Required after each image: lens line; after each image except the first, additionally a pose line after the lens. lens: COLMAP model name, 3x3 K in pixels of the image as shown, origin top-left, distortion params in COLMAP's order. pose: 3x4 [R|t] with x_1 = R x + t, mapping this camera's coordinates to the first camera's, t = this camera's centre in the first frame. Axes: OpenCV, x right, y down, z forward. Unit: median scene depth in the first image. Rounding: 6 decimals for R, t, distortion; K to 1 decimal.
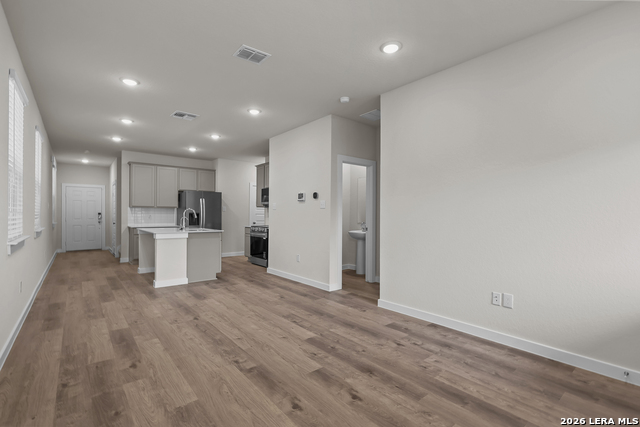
lens RADIAL K [[298.2, 0, 317.6], [0, 298.2, 214.2], [0, 0, 1]] dist [-0.001694, 0.000311]
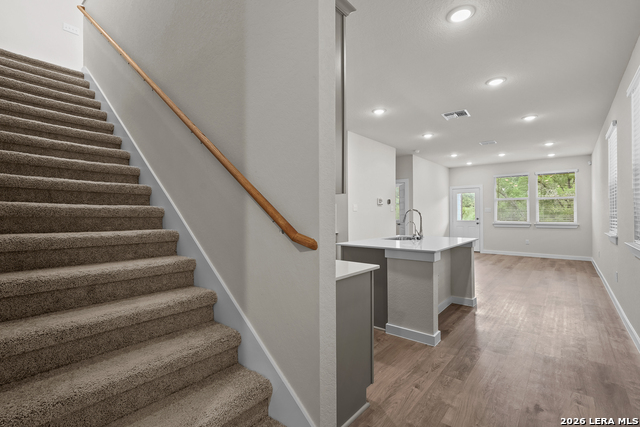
lens RADIAL K [[292.3, 0, 317.5], [0, 292.3, 212.6], [0, 0, 1]] dist [-0.001701, -0.000384]
pose [[-0.181818, 0.000430, 0.983332, -1.735462], [0.000290, 1.000000, -0.000384, -0.018050], [-0.983332, 0.000216, -0.181818, 2.160605]]
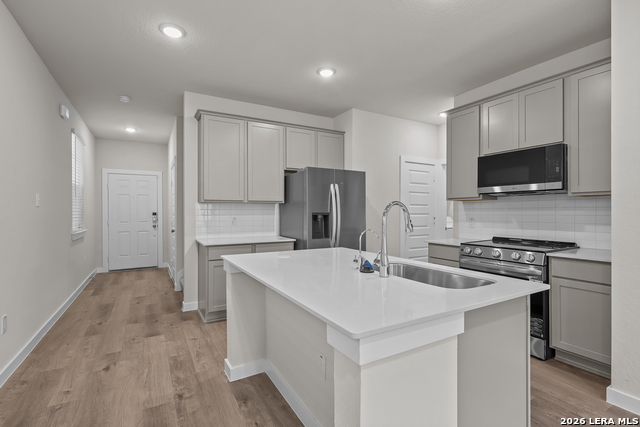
lens RADIAL K [[297.8, 0, 316.7], [0, 297.8, 211.3], [0, 0, 1]] dist [-0.002993, 0.000101]
pose [[0.986689, -0.005684, -0.162518, -0.731548], [0.005863, 0.999983, 0.000623, -0.016713], [0.162512, -0.001568, 0.986705, 1.110791]]
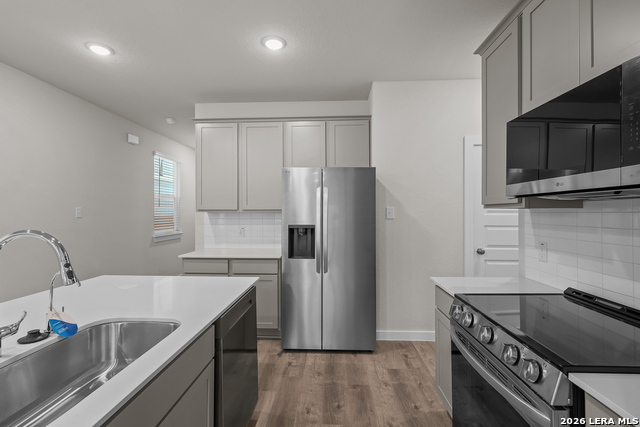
lens RADIAL K [[297.8, 0, 316.7], [0, 297.8, 211.3], [0, 0, 1]] dist [-0.002993, 0.000101]
pose [[0.743631, -0.007439, -0.668548, -0.309644], [0.006140, 0.999972, -0.004297, -0.044795], [0.668562, -0.000909, 0.743656, 1.565500]]
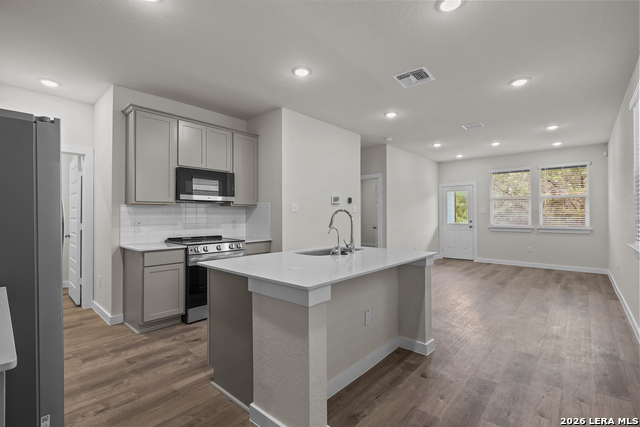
lens RADIAL K [[292.3, 0, 317.5], [0, 292.3, 212.6], [0, 0, 1]] dist [-0.001701, -0.000384]
pose [[-0.154774, 0.003511, 0.987944, -1.447708], [-0.002208, 0.999990, -0.003900, -0.019883], [-0.987948, -0.002785, -0.154764, 1.776273]]
